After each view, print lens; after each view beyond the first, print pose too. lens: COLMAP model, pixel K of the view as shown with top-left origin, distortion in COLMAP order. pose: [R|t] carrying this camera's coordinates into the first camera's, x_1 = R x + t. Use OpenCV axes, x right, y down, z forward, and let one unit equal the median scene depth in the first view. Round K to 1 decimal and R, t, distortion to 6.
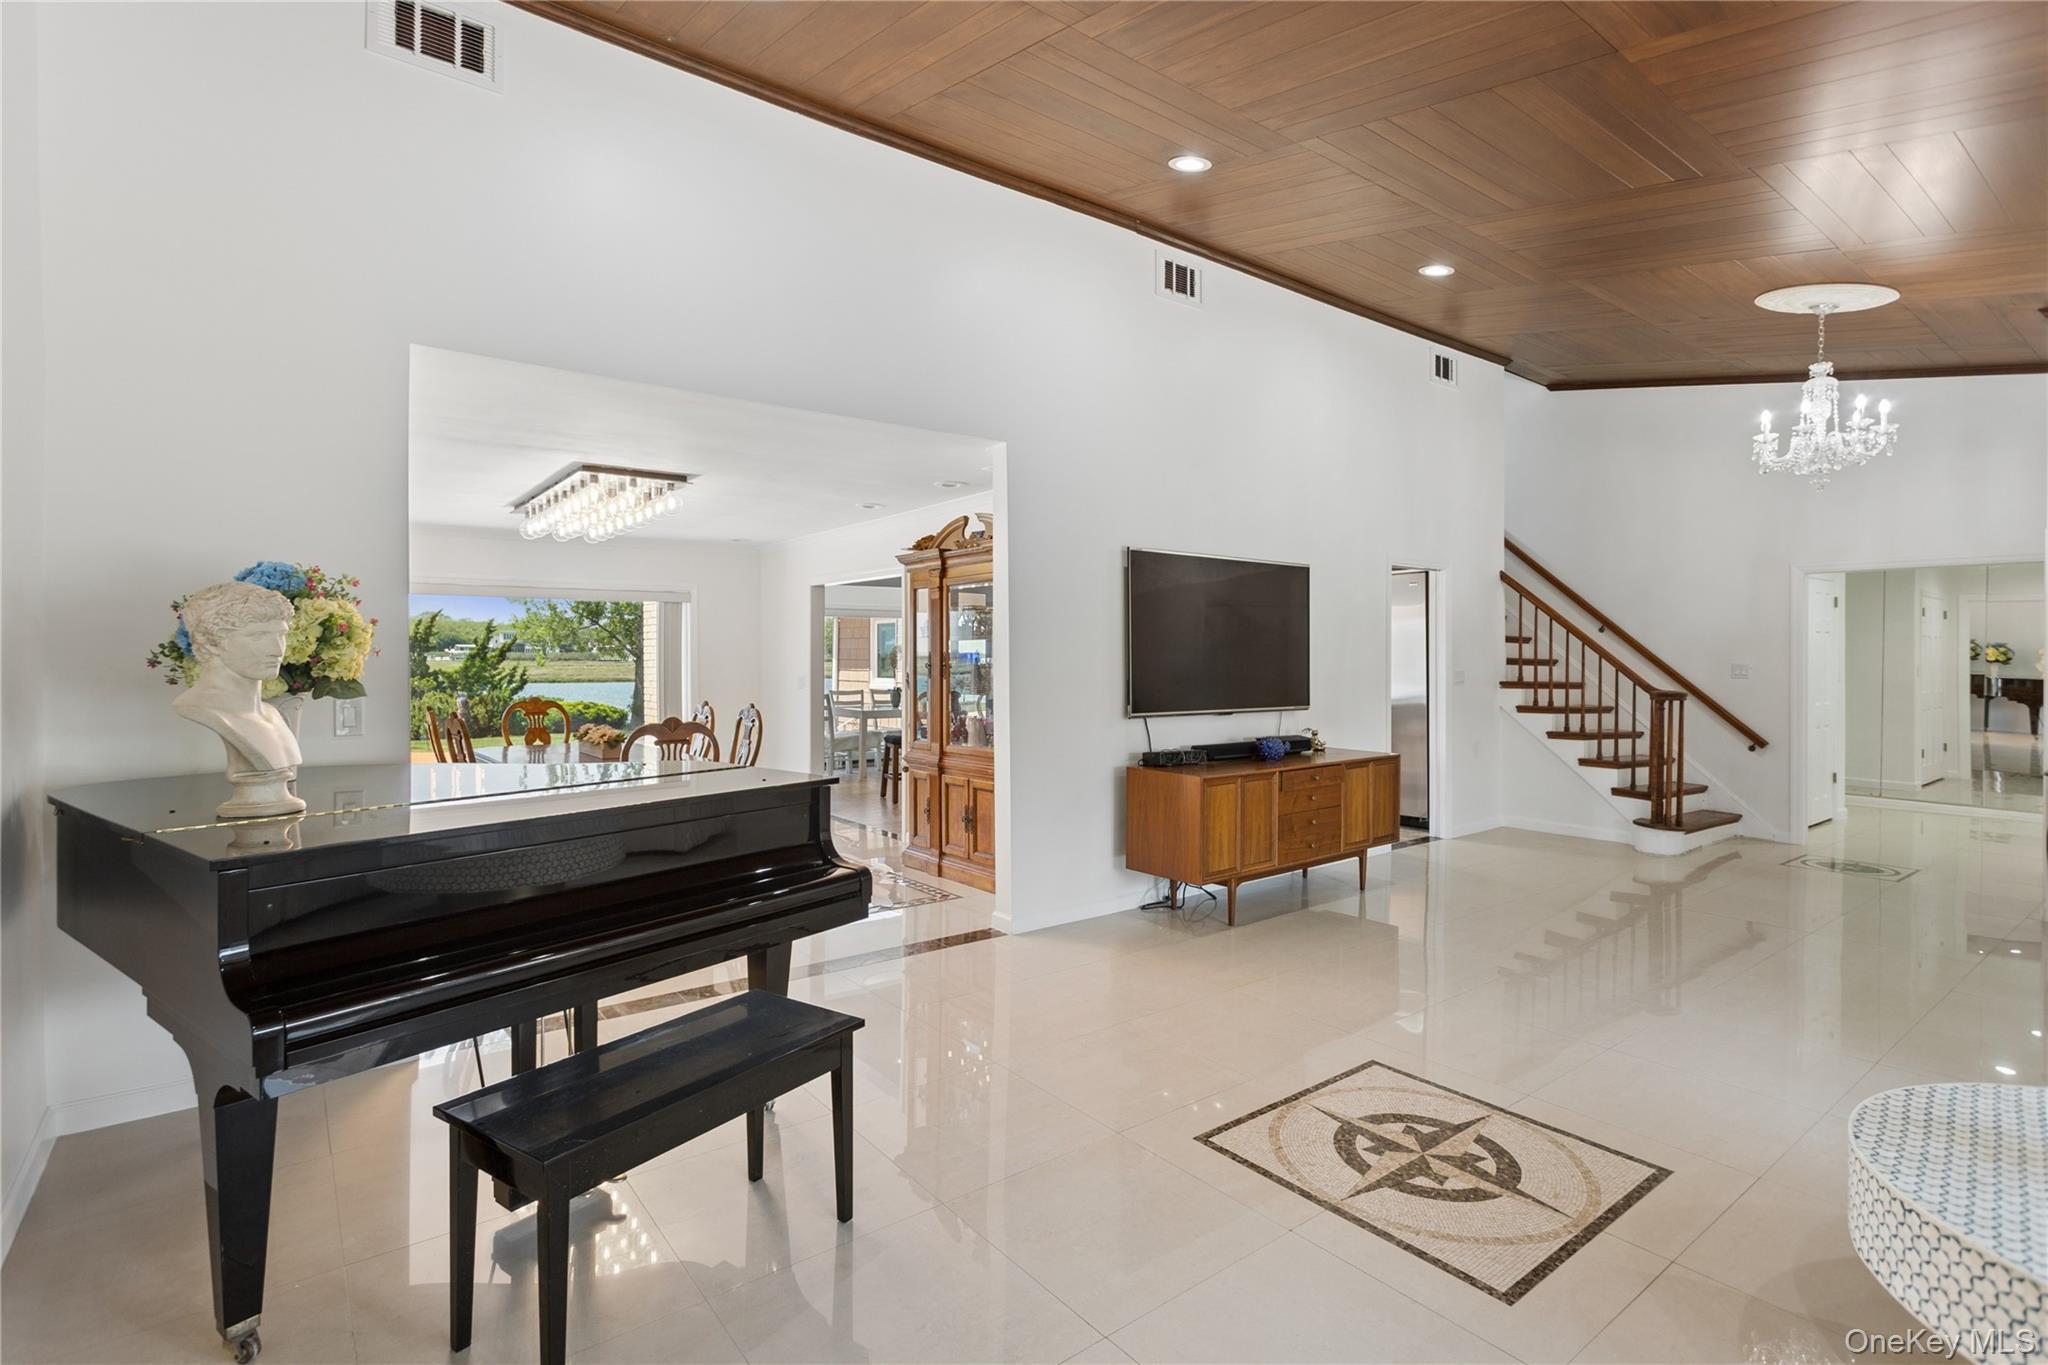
lens RADIAL K [[972.0, 0, 1022.0], [0, 972.0, 640.3], [0, 0, 1]] dist [0.002541, 0.001283]
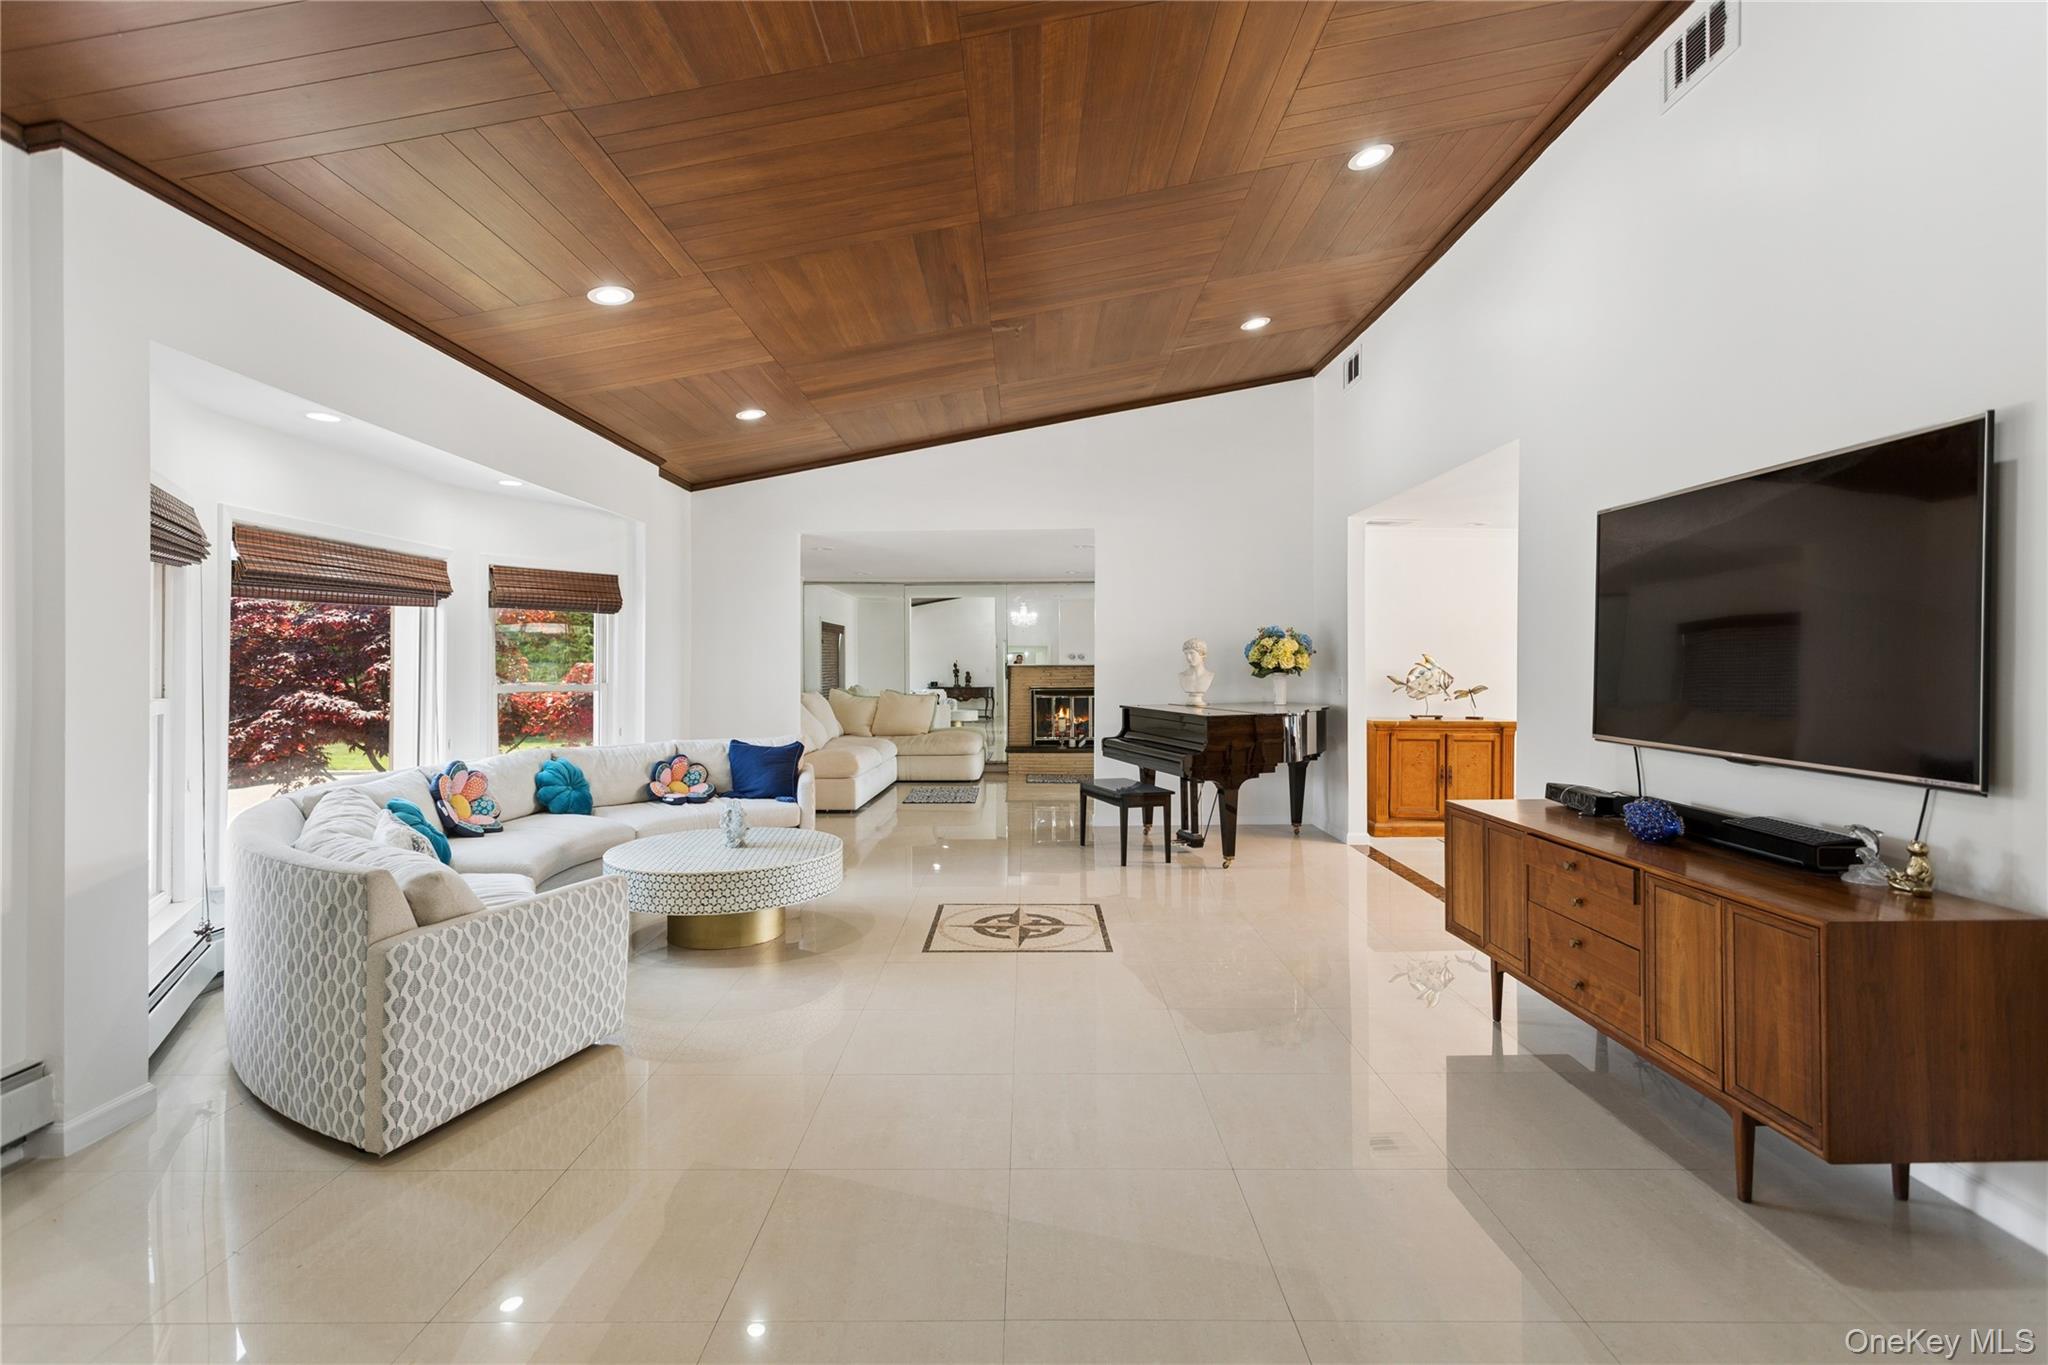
lens RADIAL K [[972.0, 0, 1022.0], [0, 972.0, 640.3], [0, 0, 1]] dist [0.002541, 0.001283]
pose [[-0.600911, 0.001811, -0.799314, 0.947560], [0.014188, 0.999864, -0.008401, 0.004782], [0.799190, -0.016389, -0.600855, 1.055060]]
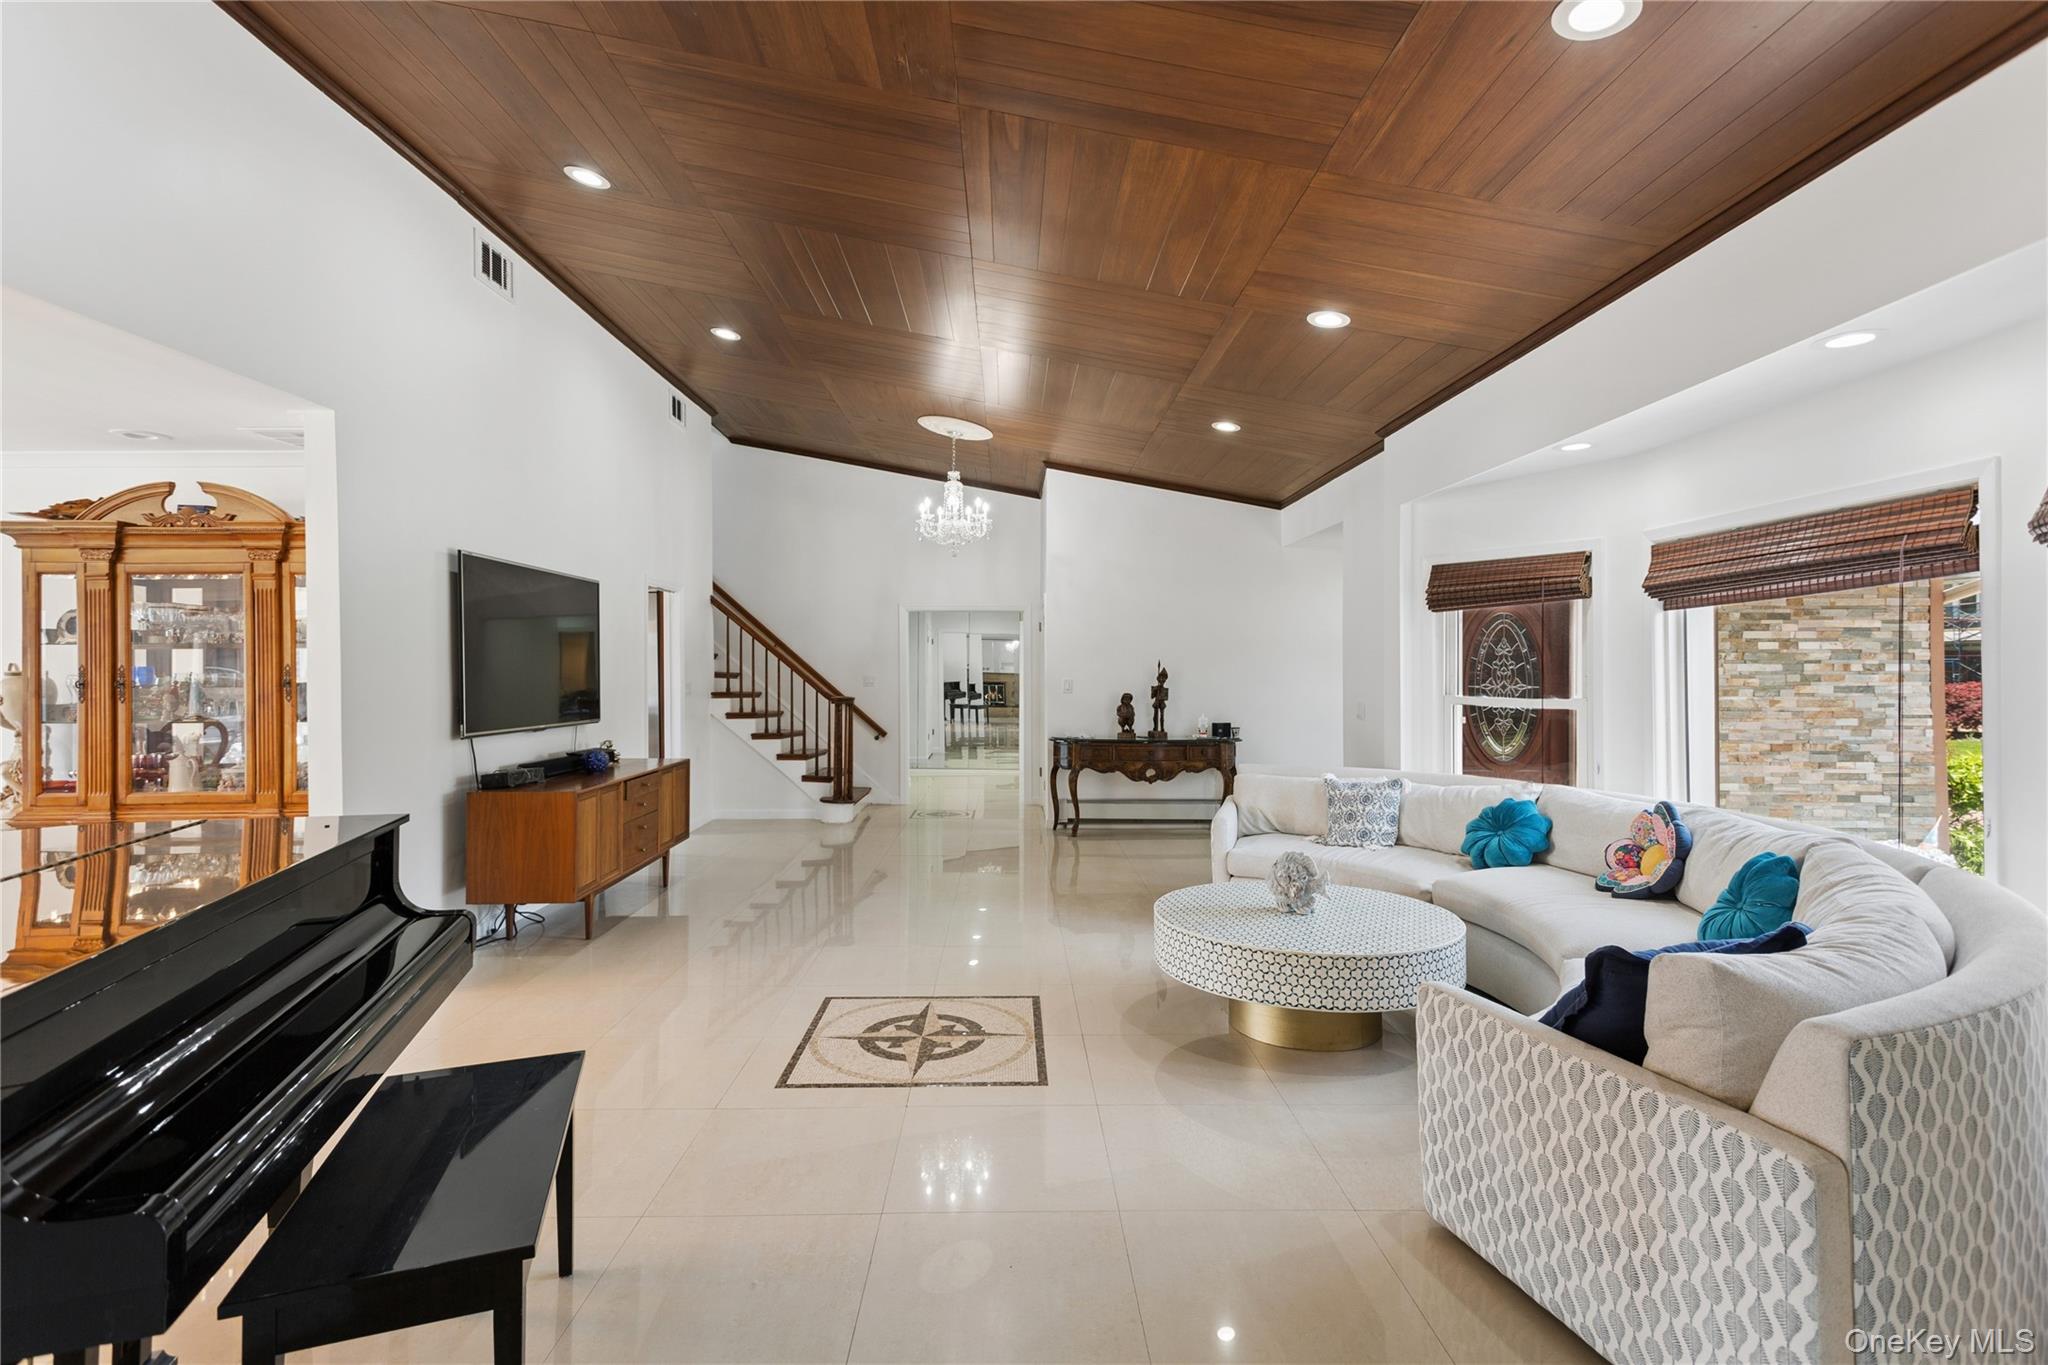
lens RADIAL K [[972.0, 0, 1022.0], [0, 972.0, 640.3], [0, 0, 1]] dist [0.002541, 0.001283]
pose [[0.597028, 0.023275, 0.801883, -0.288041], [-0.011199, 0.999723, -0.020680, 0.001175], [-0.802142, 0.003366, 0.597123, 0.036905]]
